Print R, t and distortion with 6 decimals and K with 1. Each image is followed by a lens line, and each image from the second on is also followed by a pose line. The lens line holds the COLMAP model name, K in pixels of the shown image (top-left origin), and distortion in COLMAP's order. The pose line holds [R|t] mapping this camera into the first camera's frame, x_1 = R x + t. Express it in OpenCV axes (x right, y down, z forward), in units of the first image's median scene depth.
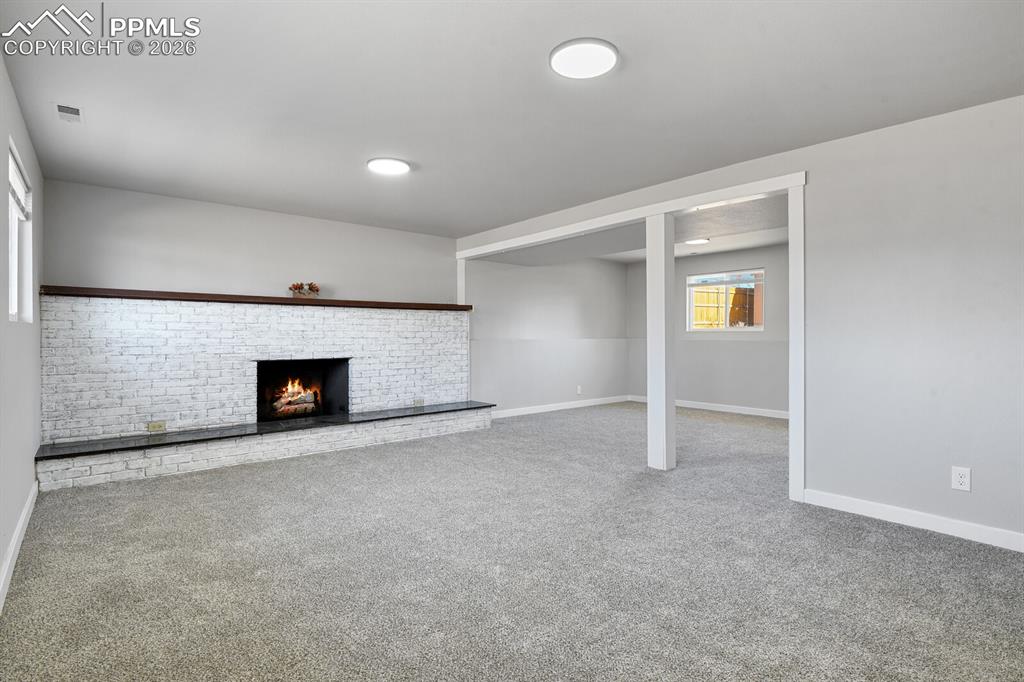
lens RADIAL K [[489.8, 0, 516.6], [0, 489.8, 339.3], [0, 0, 1]] dist [0.047064, -0.032144]
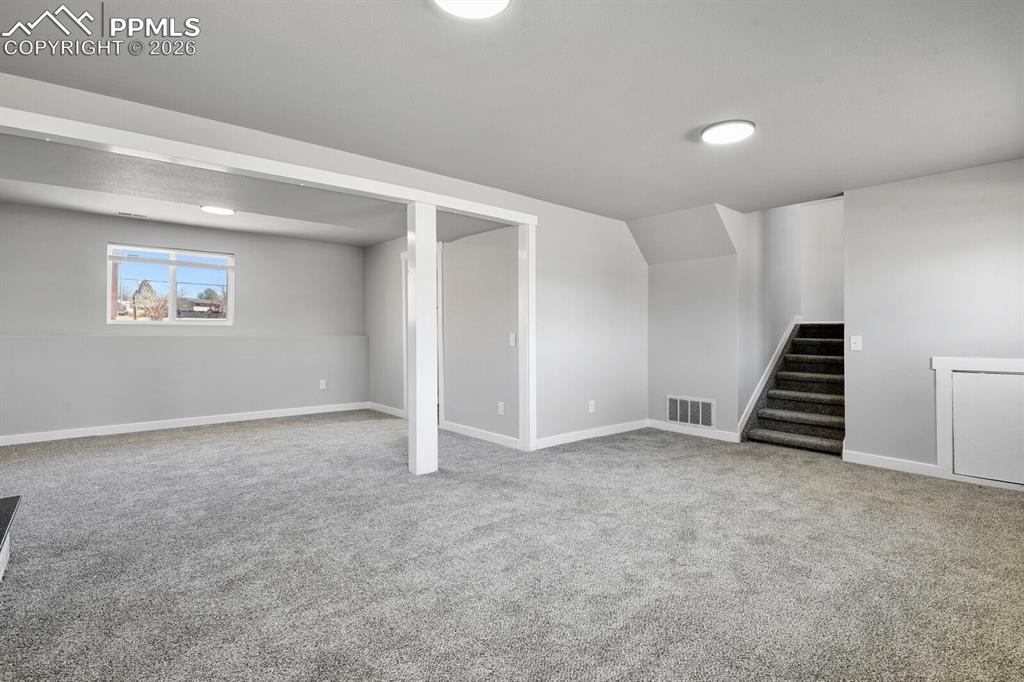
lens RADIAL K [[489.8, 0, 516.6], [0, 489.8, 339.3], [0, 0, 1]] dist [0.047064, -0.032144]
pose [[0.014855, -0.001698, 0.999888, -0.377589], [0.005264, 0.999985, 0.001620, 0.006875], [-0.999876, 0.005239, 0.014864, 0.483795]]
